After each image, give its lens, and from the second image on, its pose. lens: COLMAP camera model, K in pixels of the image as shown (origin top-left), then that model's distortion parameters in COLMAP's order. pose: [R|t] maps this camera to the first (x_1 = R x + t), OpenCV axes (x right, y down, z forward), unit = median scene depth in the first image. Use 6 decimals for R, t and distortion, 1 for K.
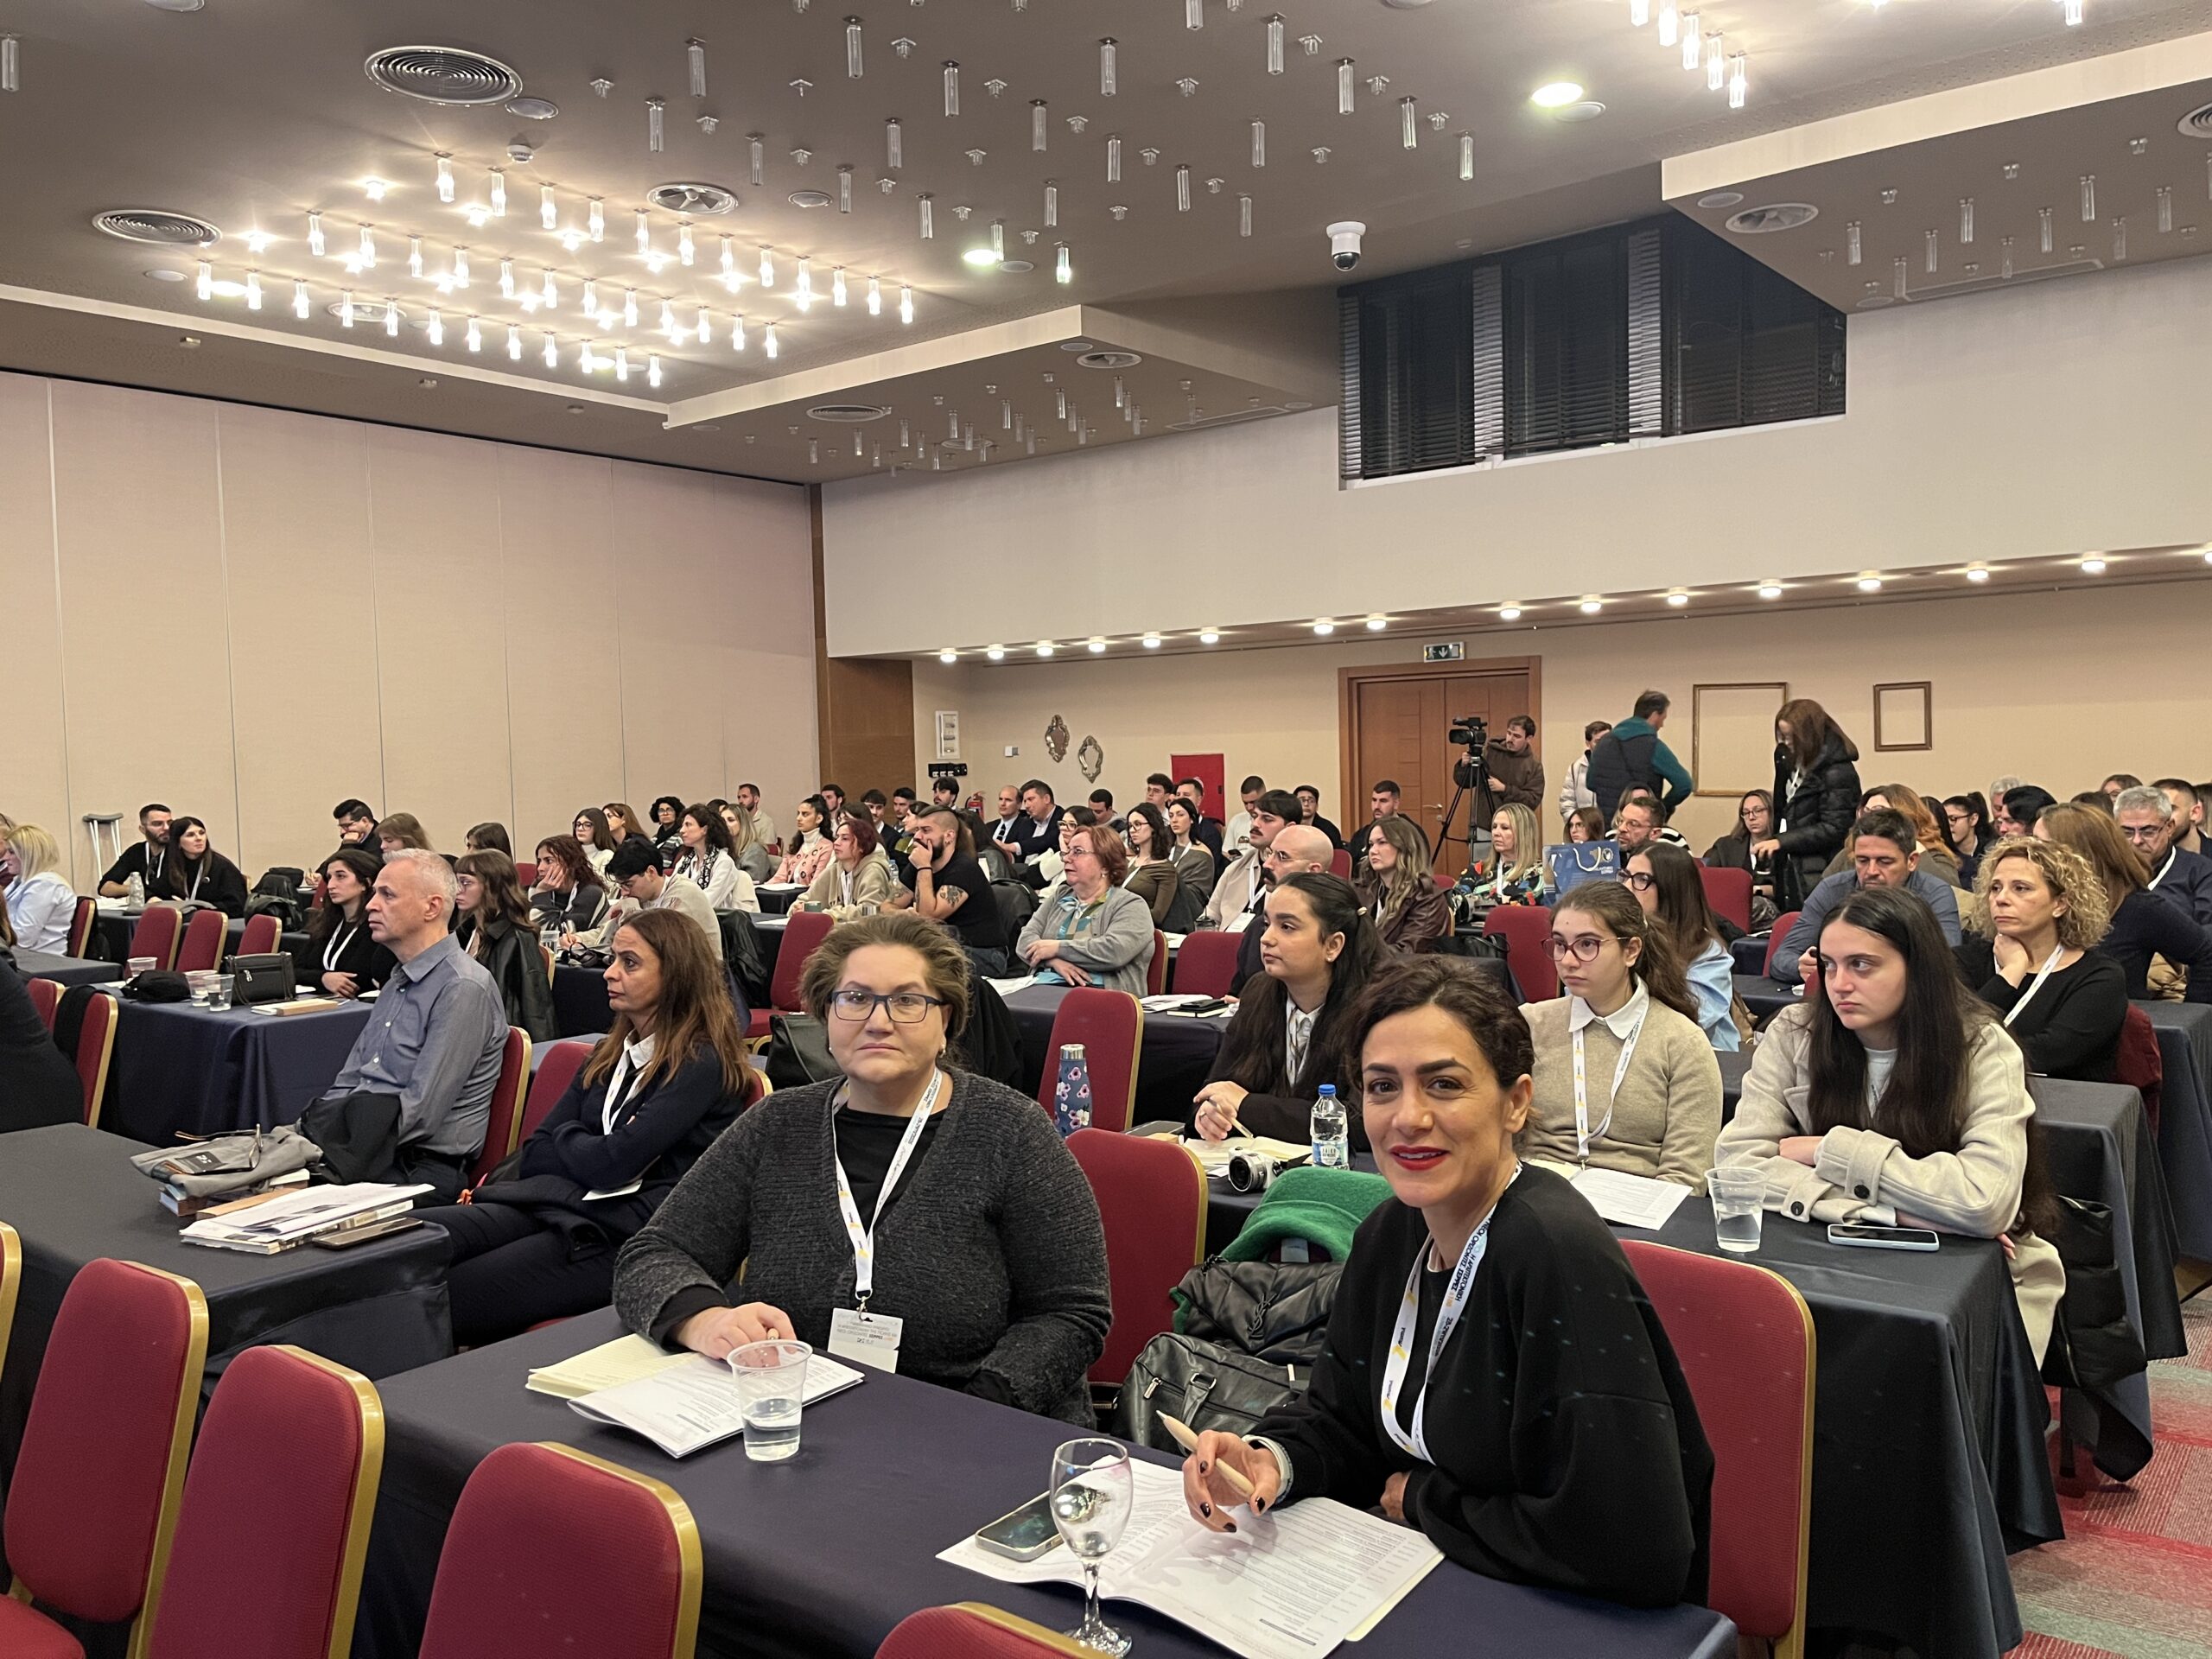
lens RADIAL K [[1689.1, 0, 1106.4], [0, 1689.1, 819.1], [0, 0, 1]] dist [0.048050, -0.037432]
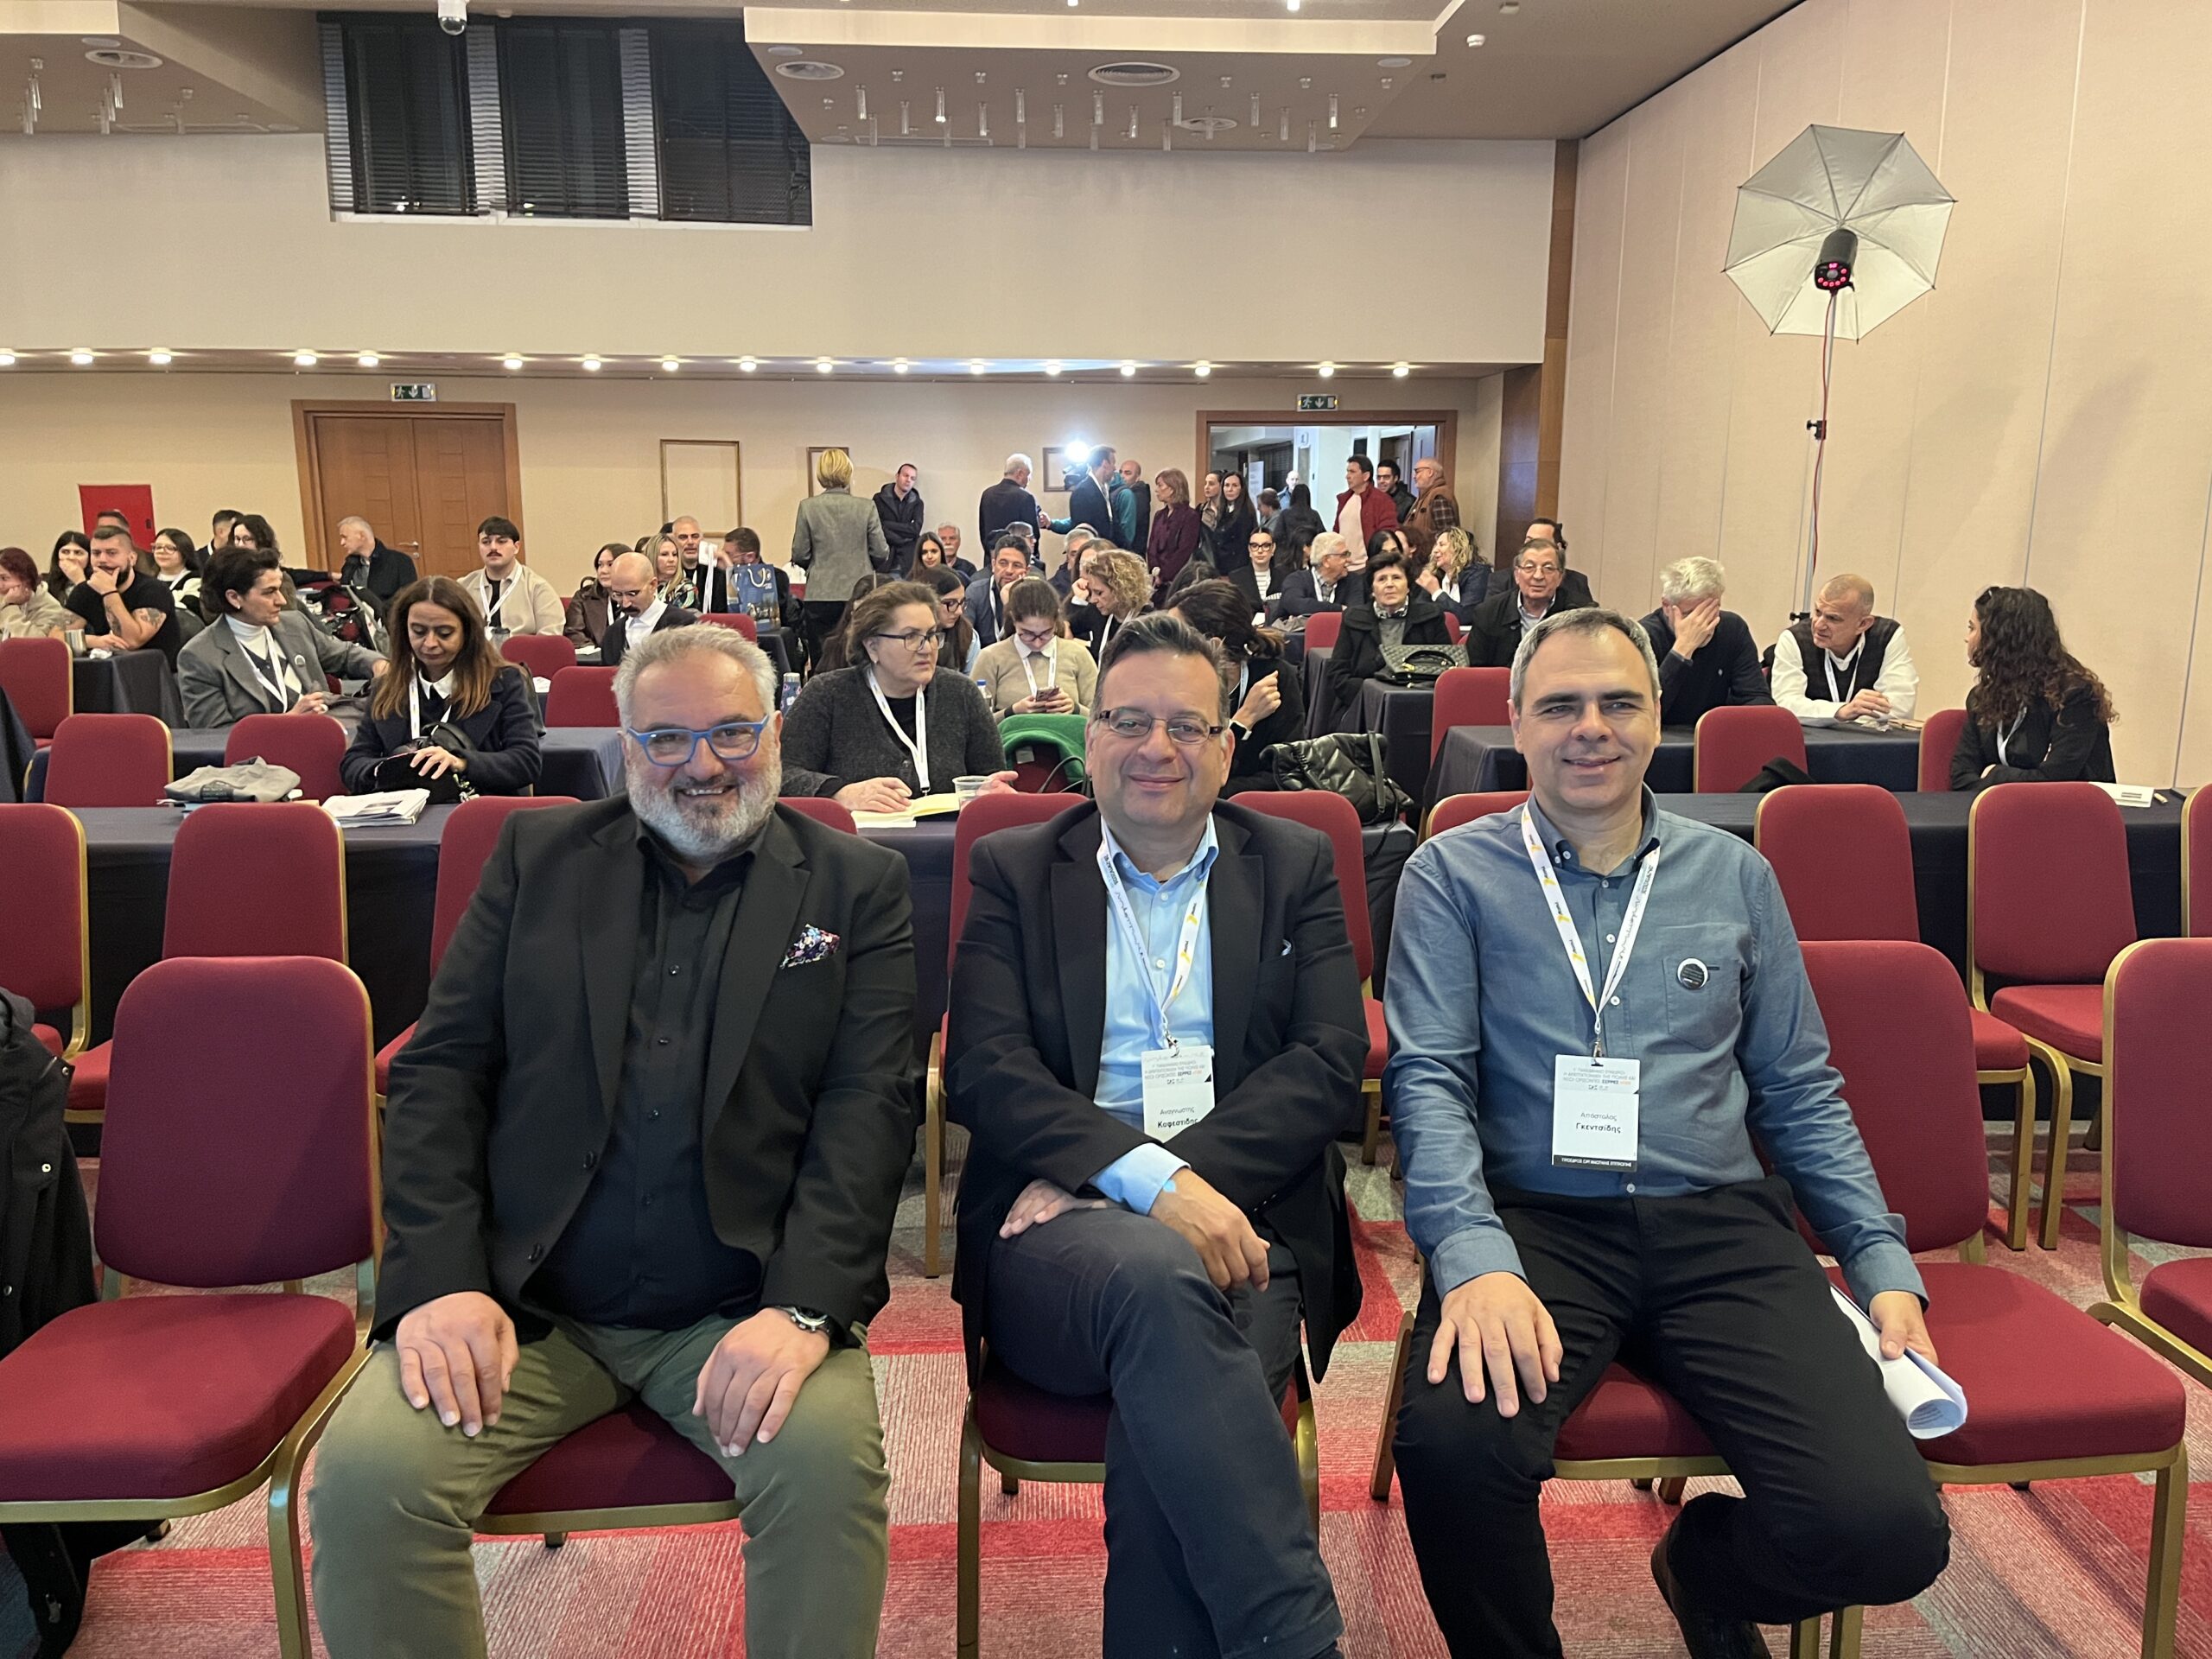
lens RADIAL K [[1689.1, 0, 1113.3], [0, 1689.1, 848.2], [0, 0, 1]] dist [0.048050, -0.037432]
pose [[0.747924, -0.110102, 0.654589, -0.243065], [0.003220, 0.986738, 0.162290, 0.011344], [-0.663776, -0.119273, 0.738360, -0.115383]]
